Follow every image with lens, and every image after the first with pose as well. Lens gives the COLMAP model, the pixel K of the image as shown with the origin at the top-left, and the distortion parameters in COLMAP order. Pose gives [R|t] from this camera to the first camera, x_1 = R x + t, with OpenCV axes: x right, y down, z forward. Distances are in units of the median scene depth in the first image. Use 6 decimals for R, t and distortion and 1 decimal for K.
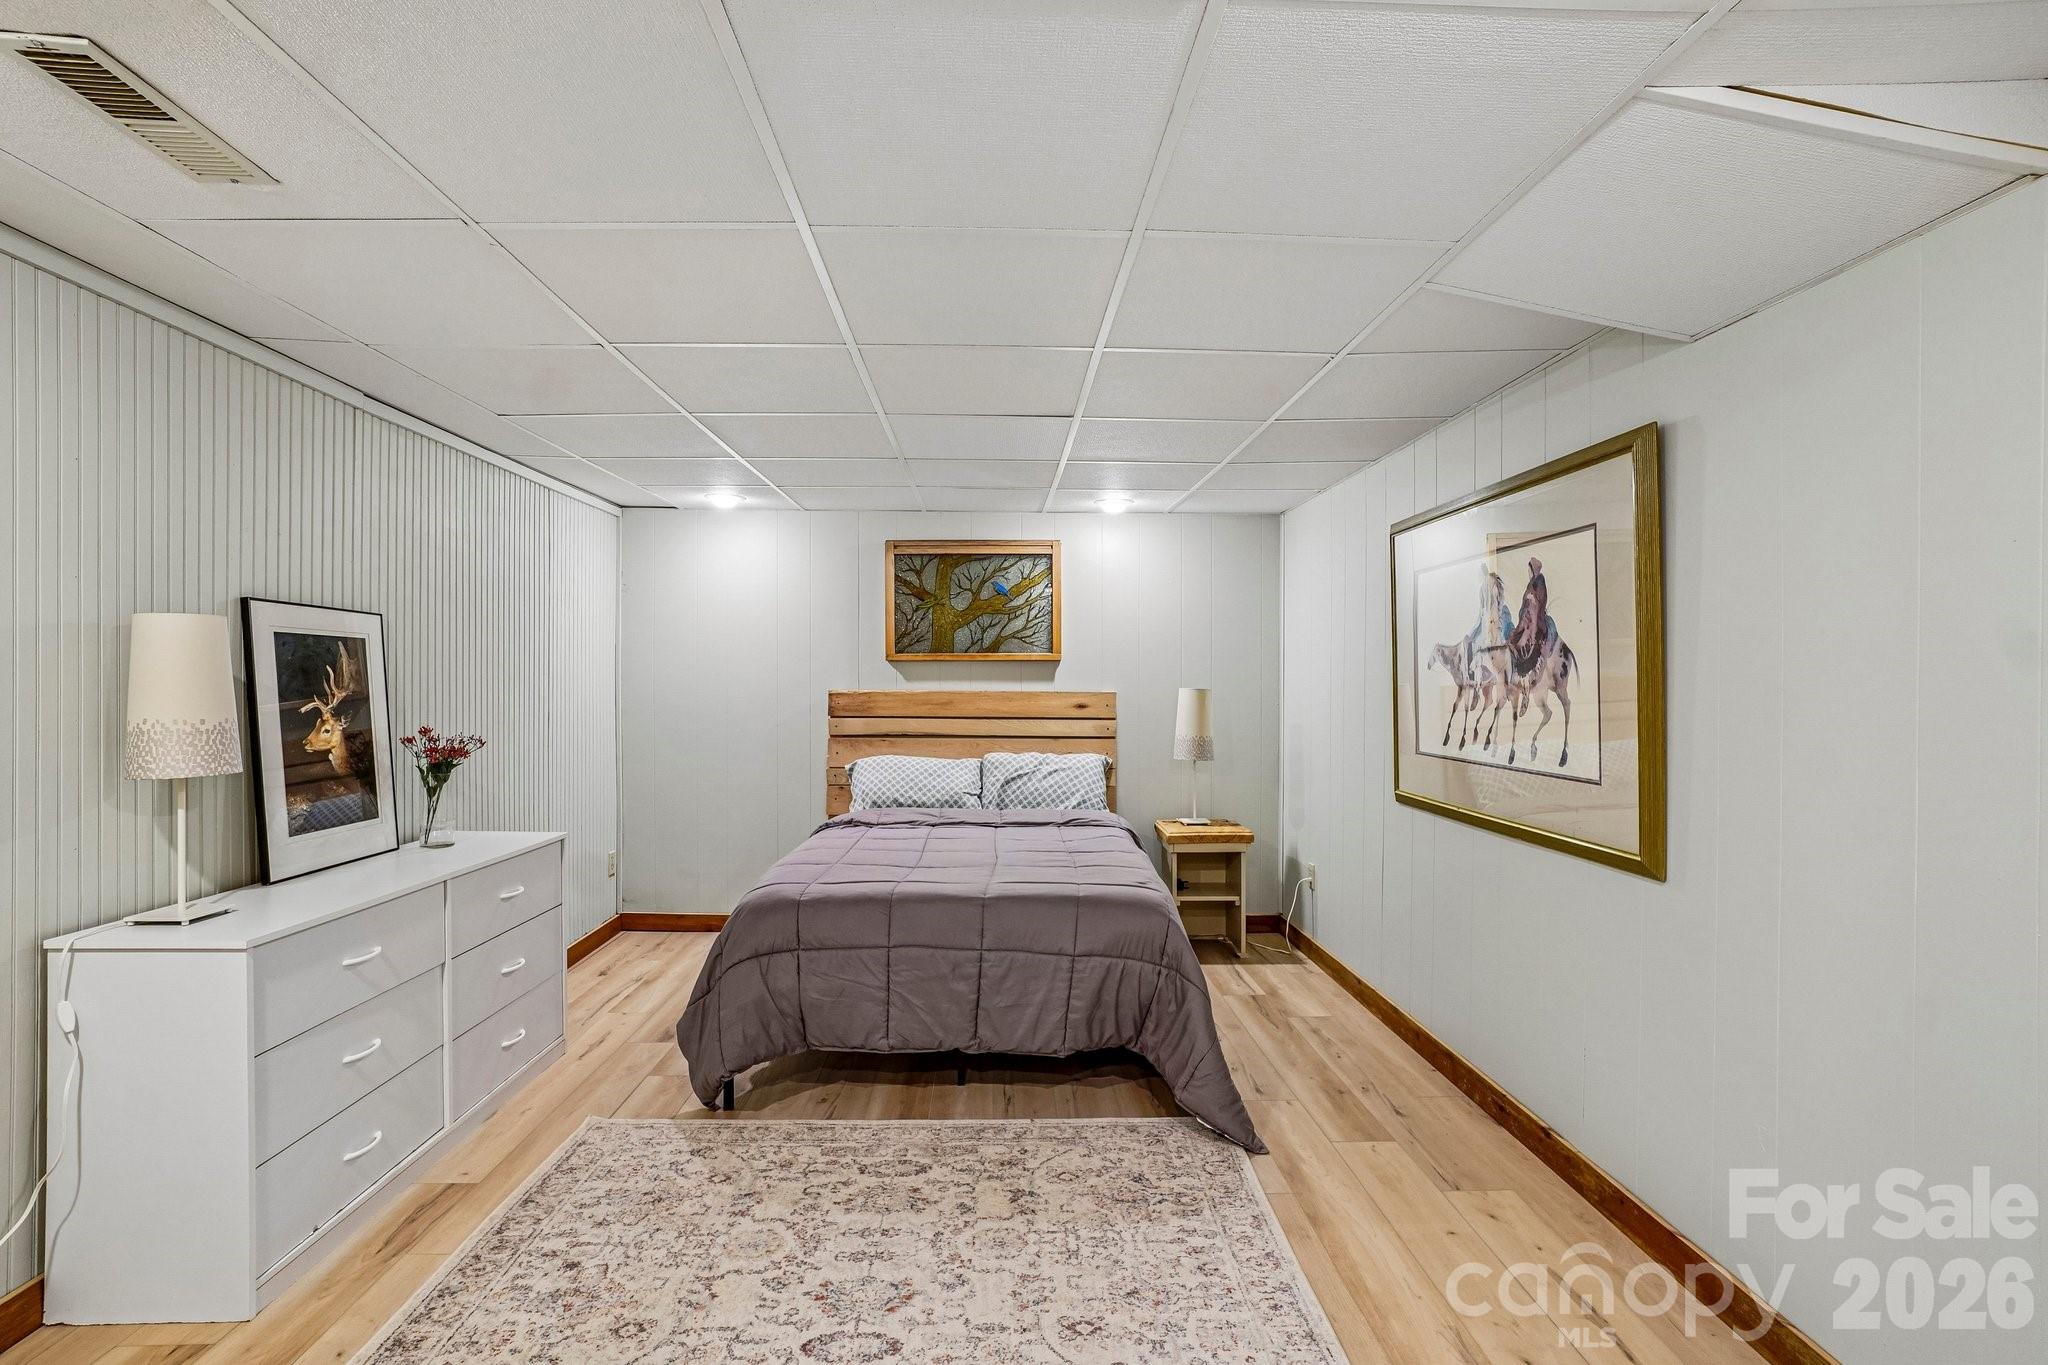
lens RADIAL K [[920.5, 0, 1026.4], [0, 920.5, 687.3], [0, 0, 1]] dist [-0.064558, 0.022987]
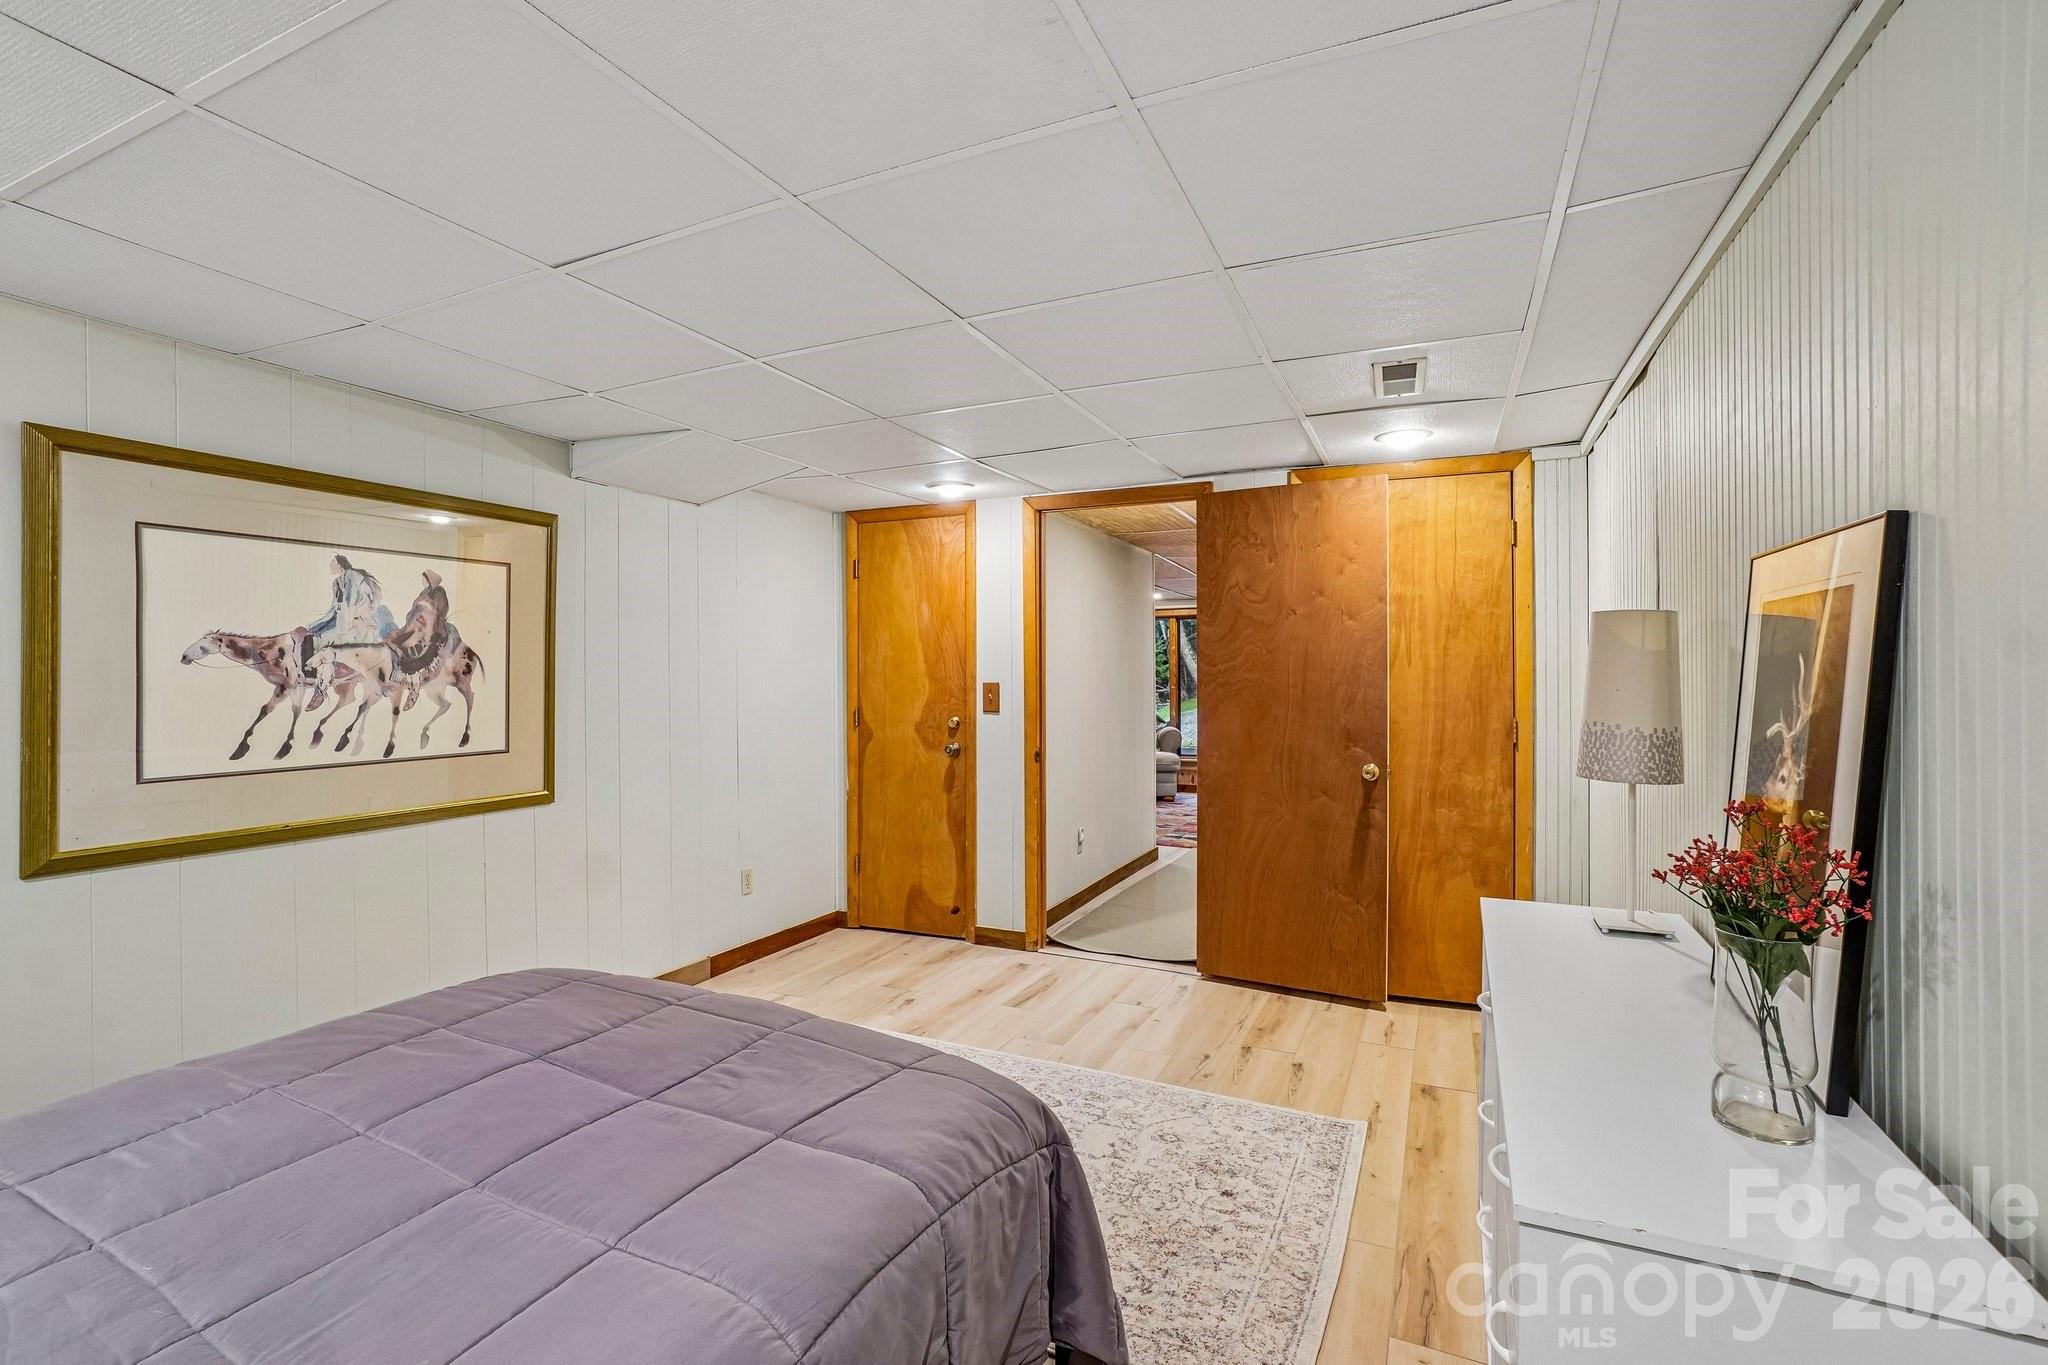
lens RADIAL K [[920.5, 0, 1026.4], [0, 920.5, 687.3], [0, 0, 1]] dist [-0.064558, 0.022987]
pose [[-0.892913, -0.007199, 0.450171, -0.622150], [0.003001, 0.999755, 0.021940, -0.017662], [-0.450219, 0.020942, -0.892673, 1.666770]]
